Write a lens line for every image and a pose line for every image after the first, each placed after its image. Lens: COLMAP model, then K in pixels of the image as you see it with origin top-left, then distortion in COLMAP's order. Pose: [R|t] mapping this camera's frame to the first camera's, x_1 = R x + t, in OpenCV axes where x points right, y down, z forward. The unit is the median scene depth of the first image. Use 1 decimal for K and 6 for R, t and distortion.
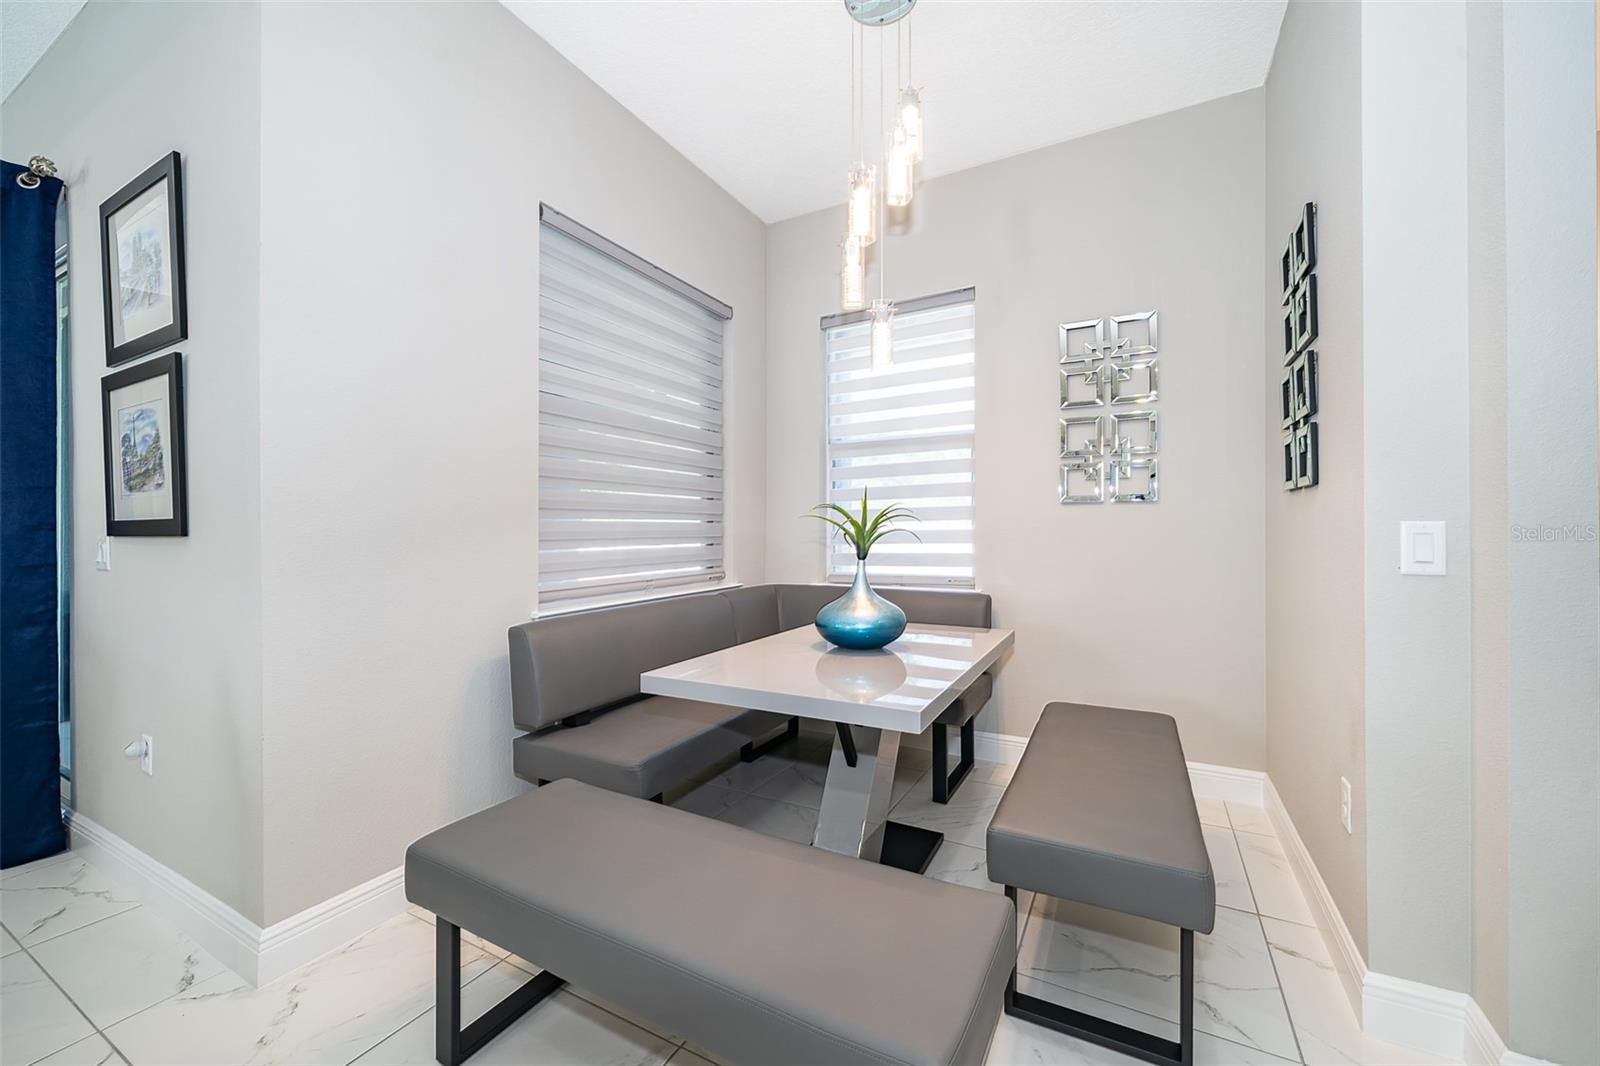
lens RADIAL K [[630.0, 0, 801.8], [0, 630.0, 531.6], [0, 0, 1]] dist [-0.001063, -0.000796]
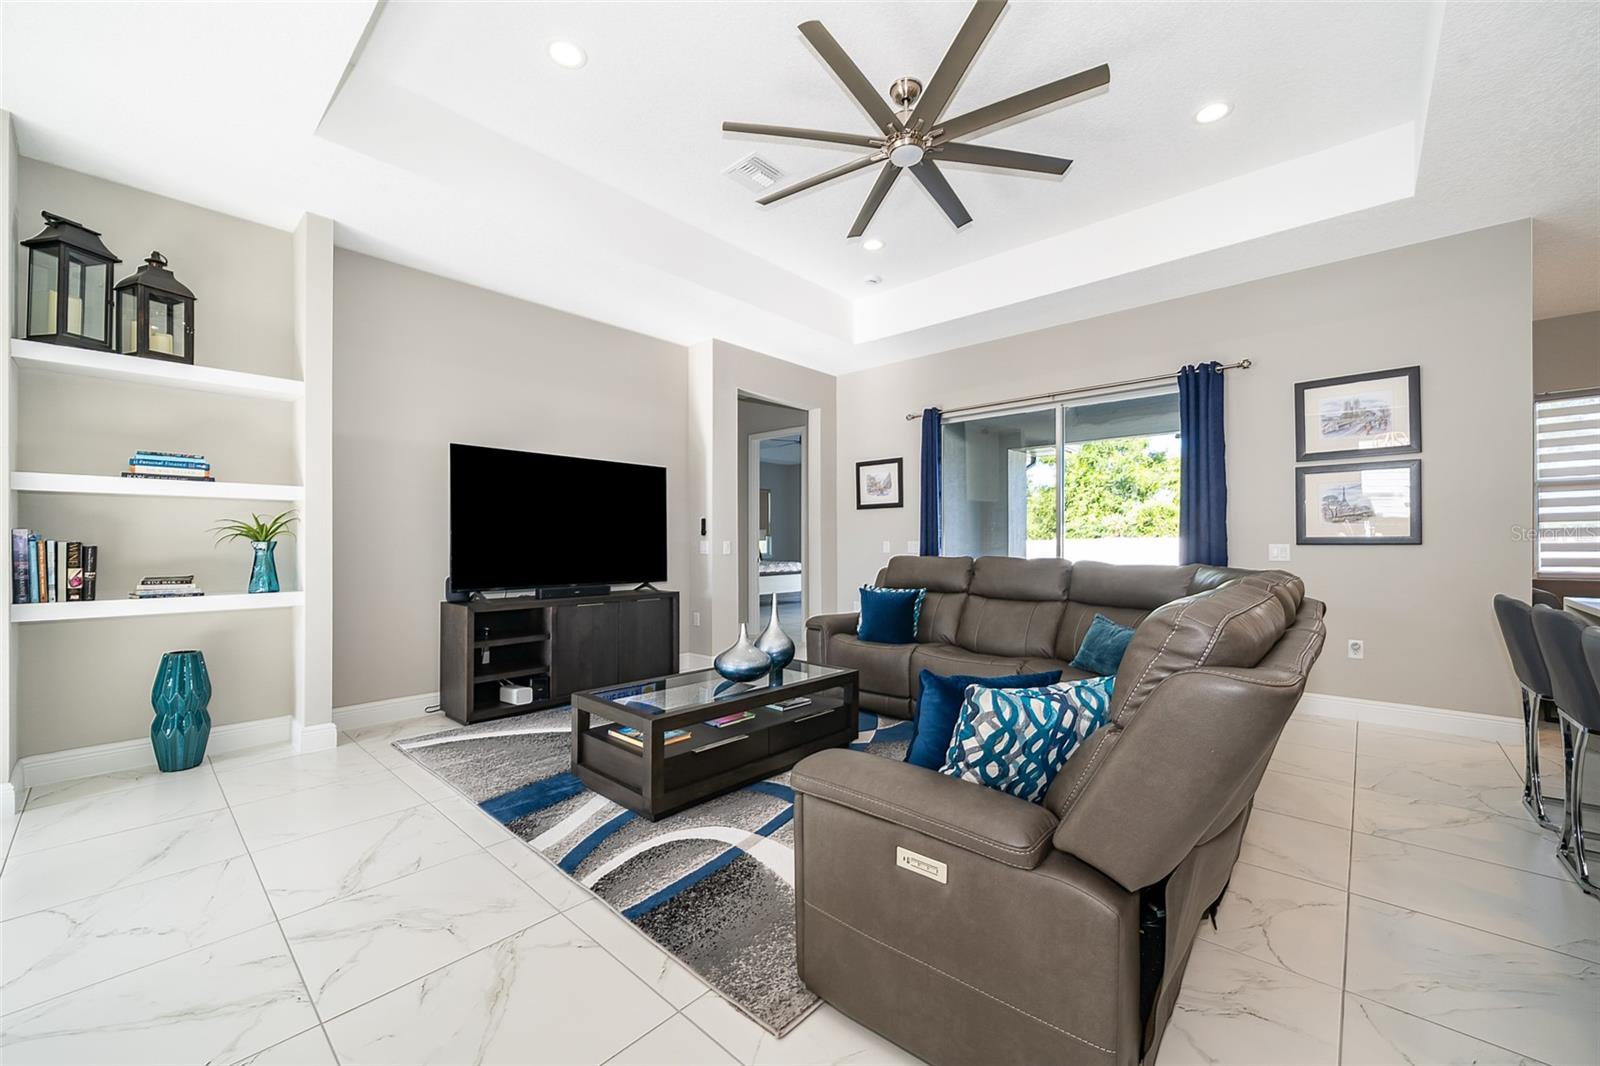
lens RADIAL K [[630.0, 0, 794.6], [0, 630.0, 537.4], [0, 0, 1]] dist [-0.001063, -0.000796]
pose [[0.970039, 0.001647, -0.242944, -2.524919], [-0.003495, 0.999968, -0.007174, 0.003400], [0.242924, 0.007808, 0.970014, -1.588835]]
